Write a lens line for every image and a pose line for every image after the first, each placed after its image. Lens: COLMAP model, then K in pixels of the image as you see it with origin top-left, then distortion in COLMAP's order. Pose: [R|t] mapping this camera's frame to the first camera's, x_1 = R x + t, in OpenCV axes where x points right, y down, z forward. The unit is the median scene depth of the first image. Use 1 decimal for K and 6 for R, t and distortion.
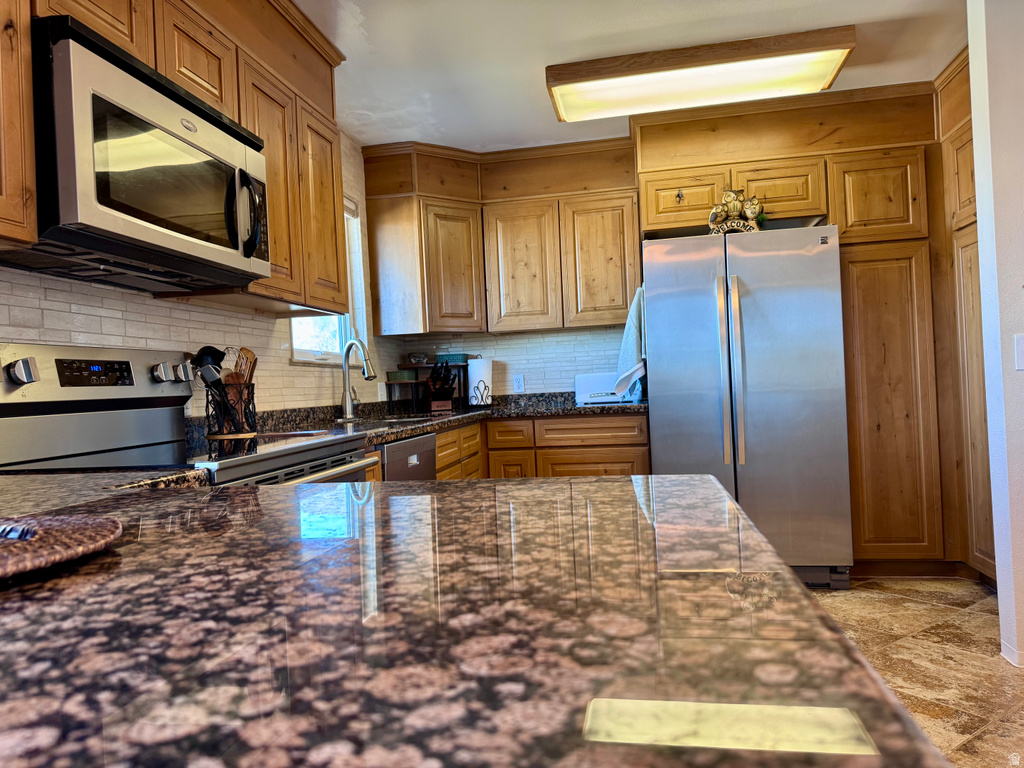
lens RADIAL K [[723.6, 0, 509.0], [0, 723.6, 386.1], [0, 0, 1]] dist [0.068442, -0.064423]
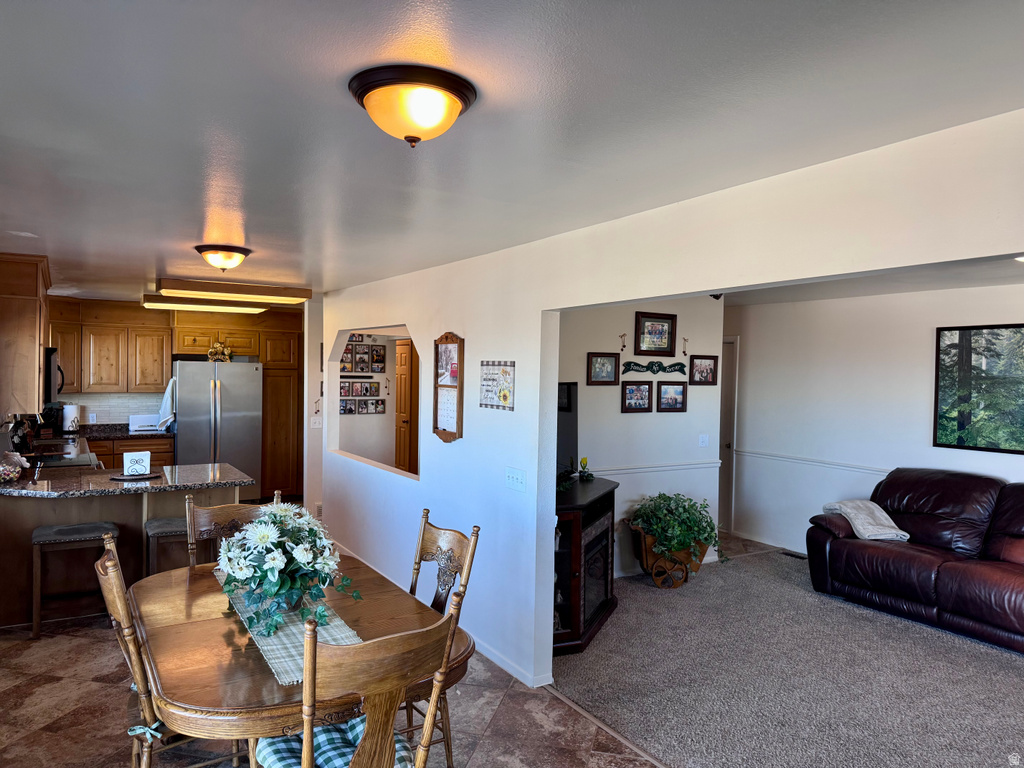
lens RADIAL K [[723.6, 0, 511.0], [0, 723.6, 386.4], [0, 0, 1]] dist [0.068442, -0.064423]
pose [[0.765493, 0.044526, 0.641901, -0.442094], [-0.051327, 0.998649, -0.008063, -0.145705], [-0.641393, -0.026775, 0.766745, -1.301025]]
